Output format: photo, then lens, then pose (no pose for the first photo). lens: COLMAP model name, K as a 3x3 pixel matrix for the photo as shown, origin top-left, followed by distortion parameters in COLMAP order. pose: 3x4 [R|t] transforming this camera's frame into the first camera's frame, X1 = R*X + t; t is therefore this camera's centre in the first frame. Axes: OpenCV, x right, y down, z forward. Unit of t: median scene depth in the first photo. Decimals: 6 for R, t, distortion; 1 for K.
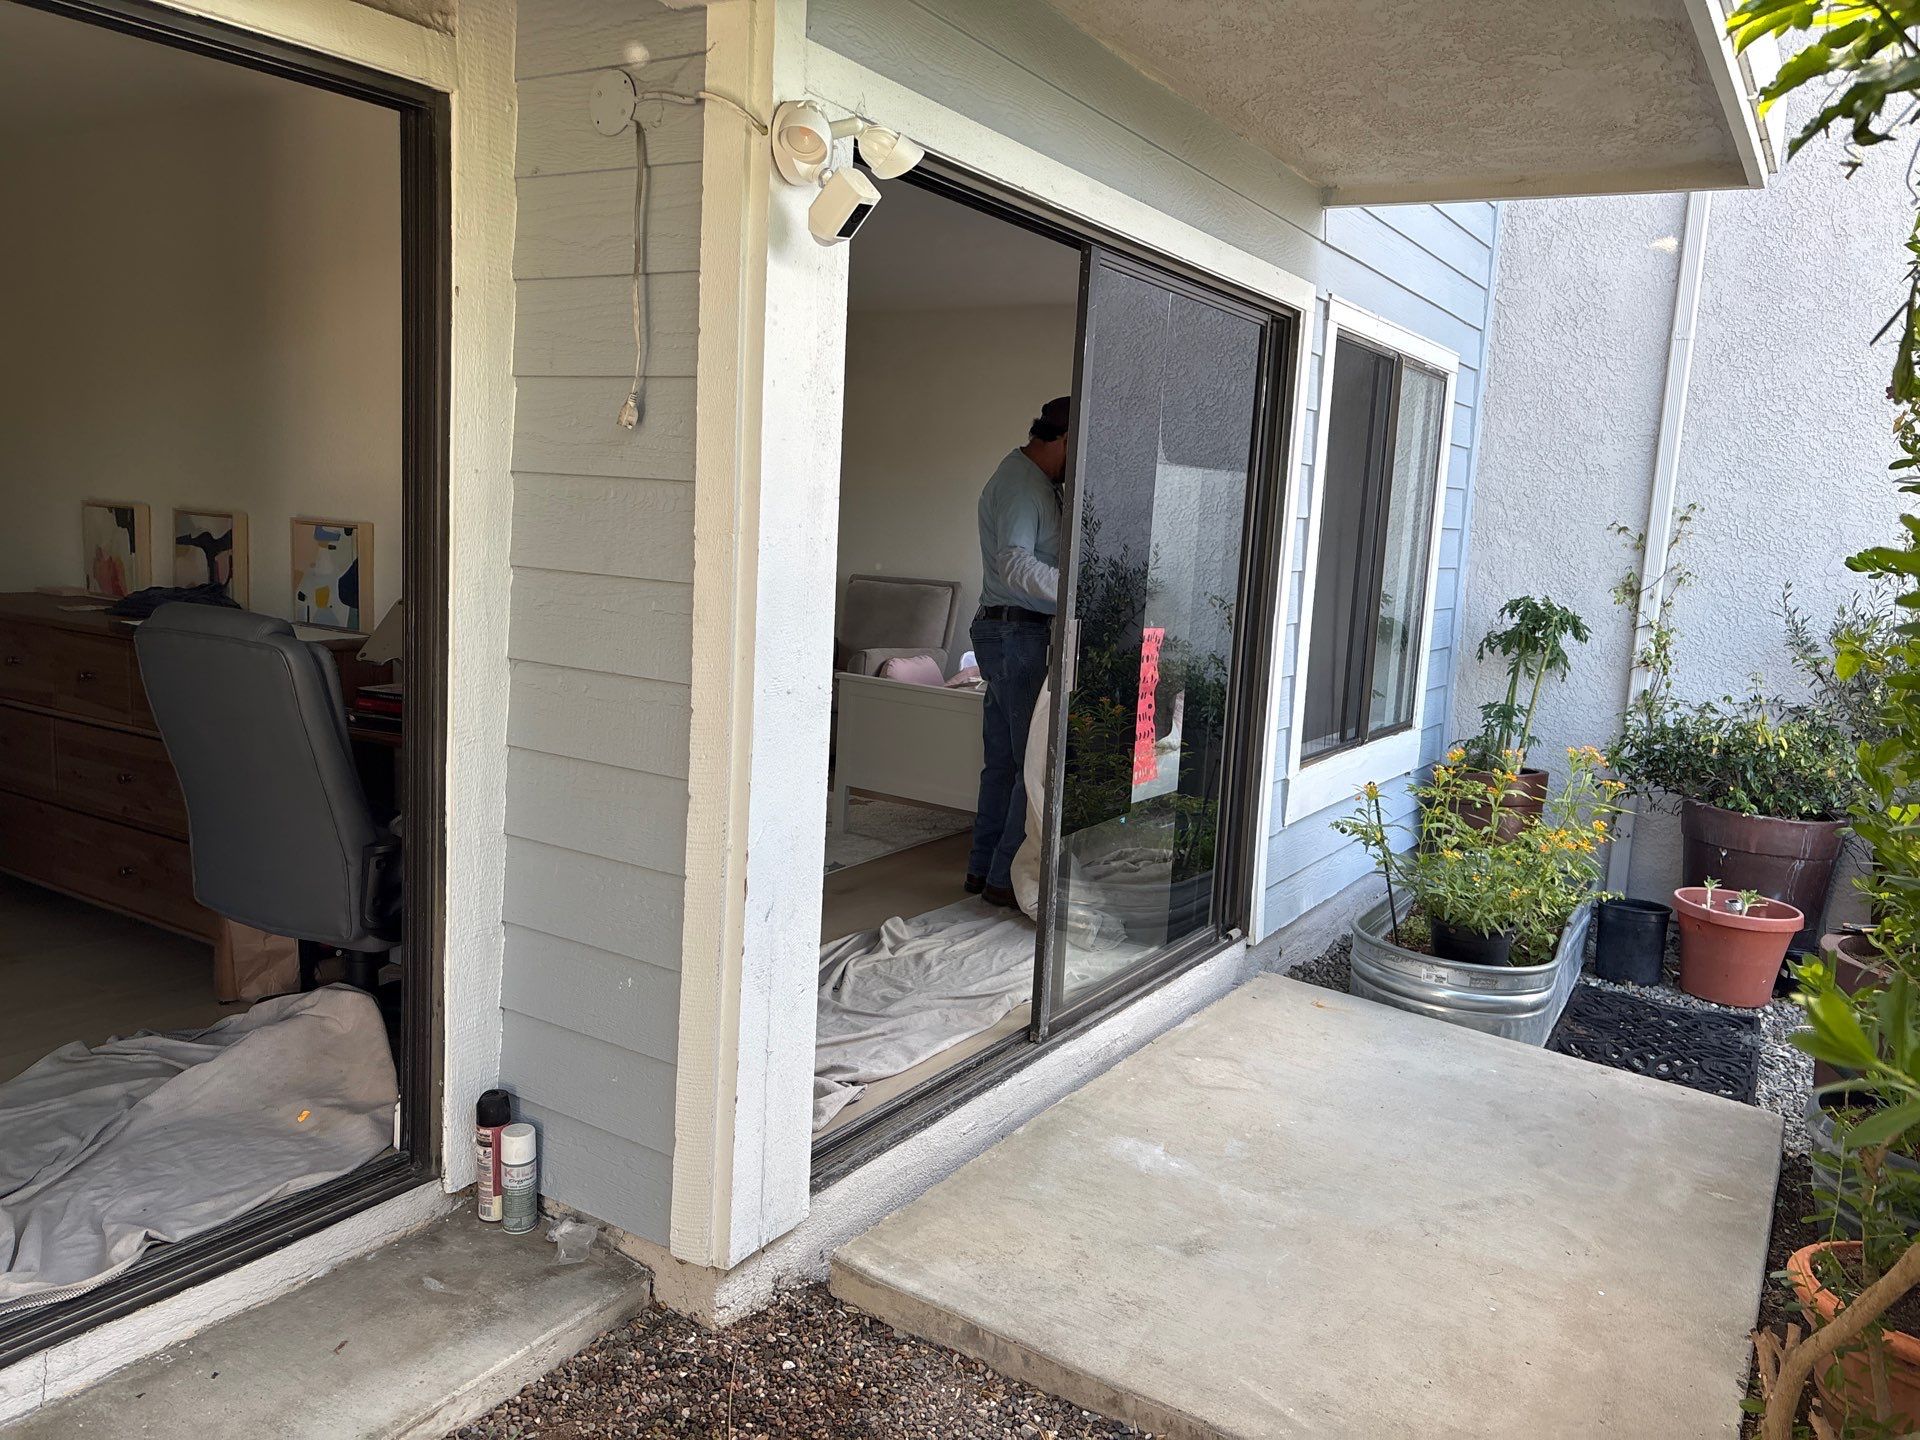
lens RADIAL K [[1441.2, 0, 974.6], [0, 1441.2, 713.8], [0, 0, 1]] dist [0.034110, -0.031182]
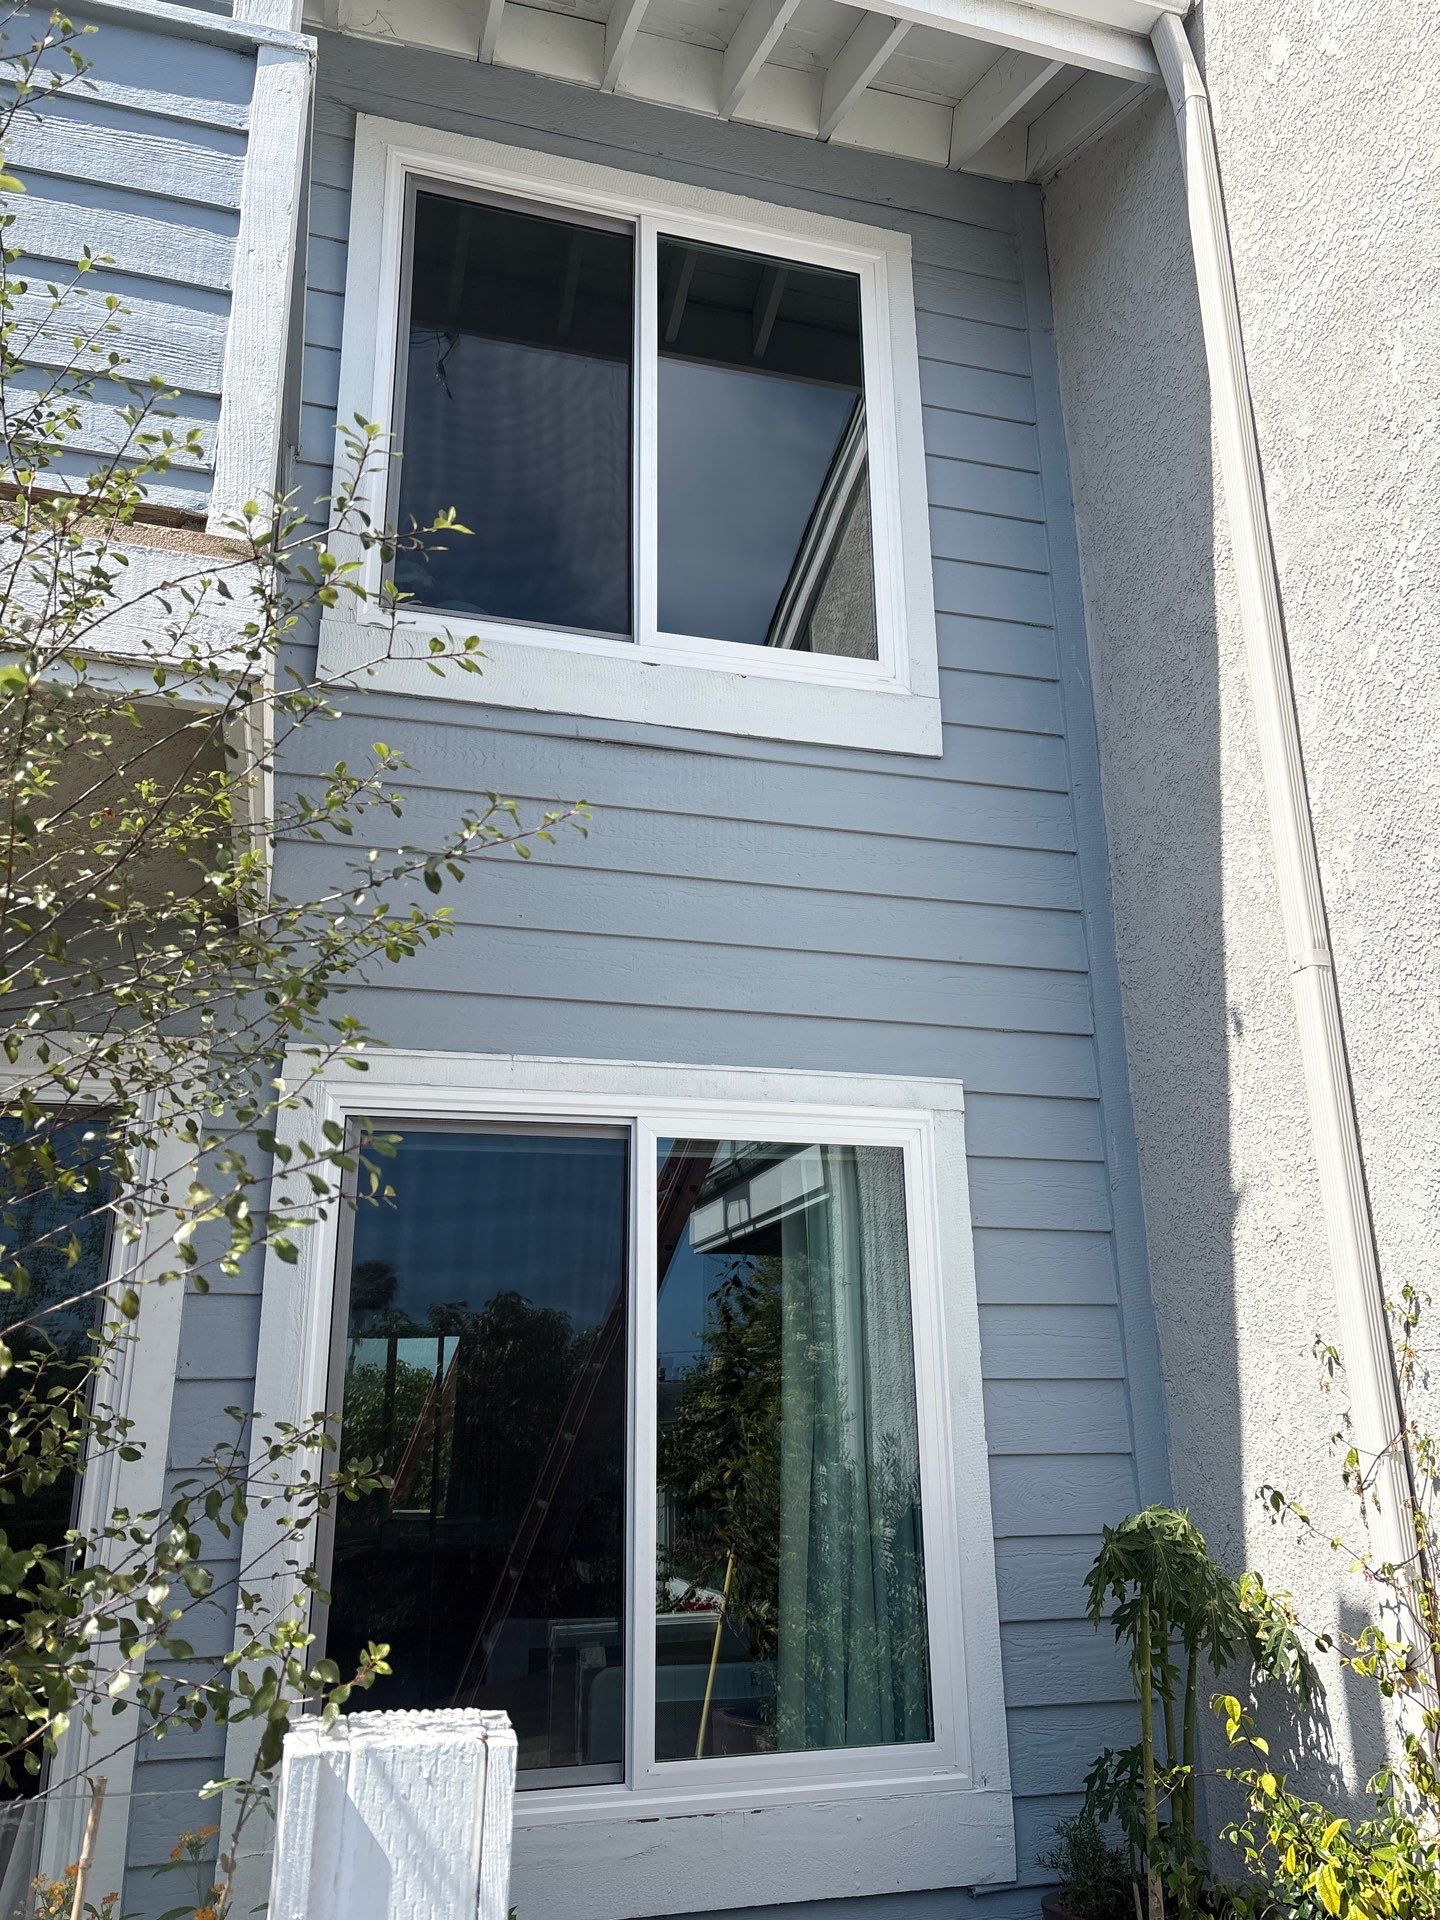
lens RADIAL K [[1441.2, 0, 726.6], [0, 1441.2, 949.6], [0, 0, 1]] dist [0.034110, -0.031182]
pose [[0.735818, -0.259469, -0.625498, 1.063049], [-0.052379, 0.899107, -0.434584, -0.046722], [0.675150, 0.352538, 0.647989, 0.843781]]
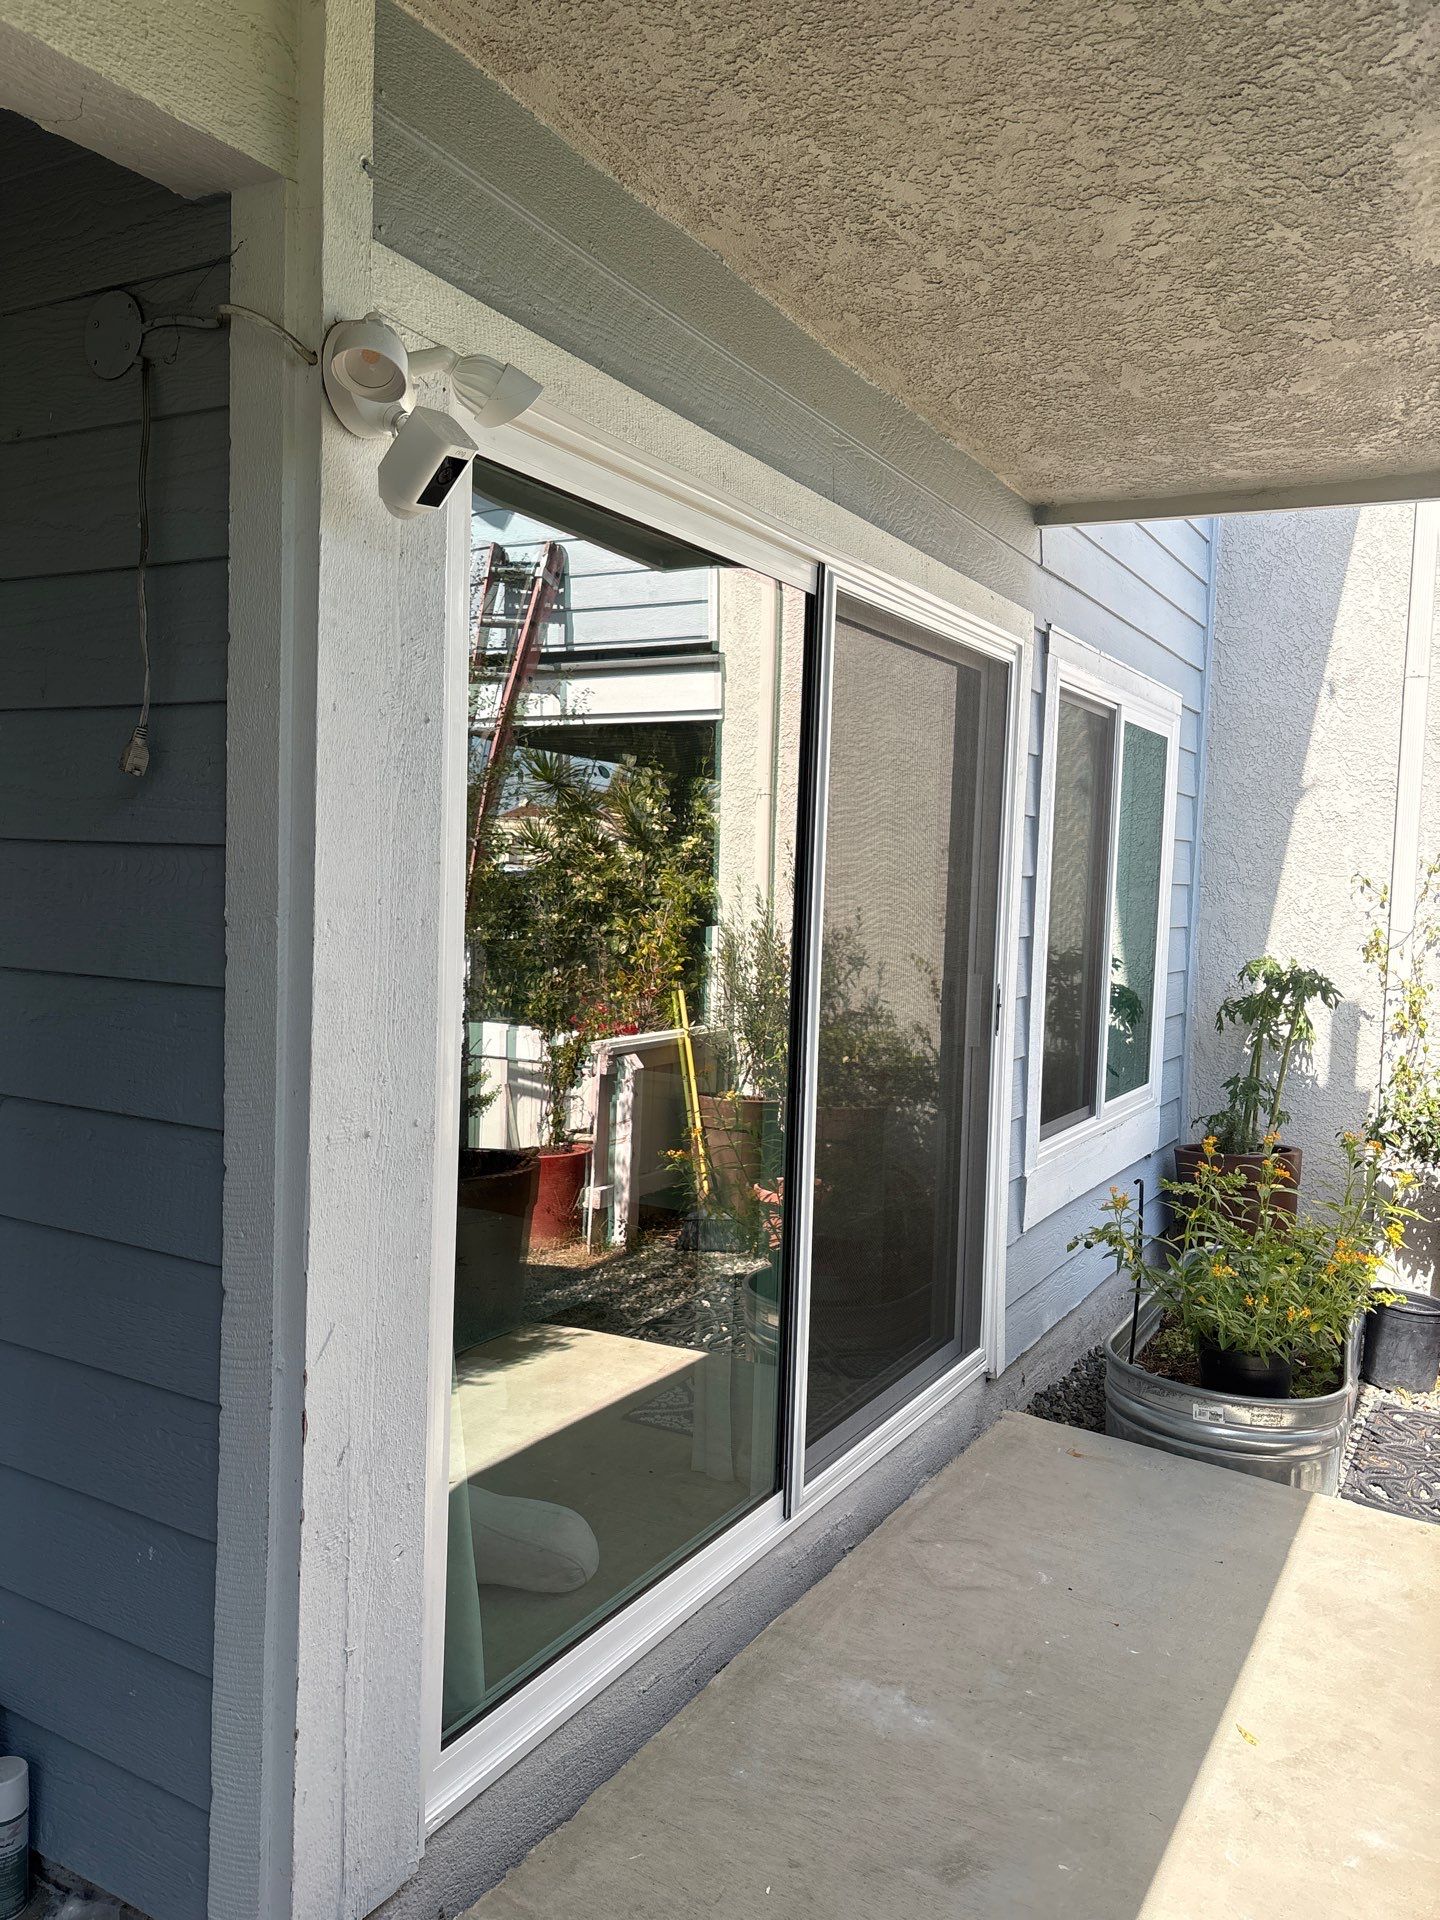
lens RADIAL K [[1441.2, 0, 726.6], [0, 1441.2, 949.6], [0, 0, 1]] dist [0.034110, -0.031182]
pose [[0.999053, -0.023625, 0.036532, 0.015296], [0.026726, 0.995861, -0.086875, -0.026072], [-0.034329, 0.087769, 0.995549, 0.179319]]
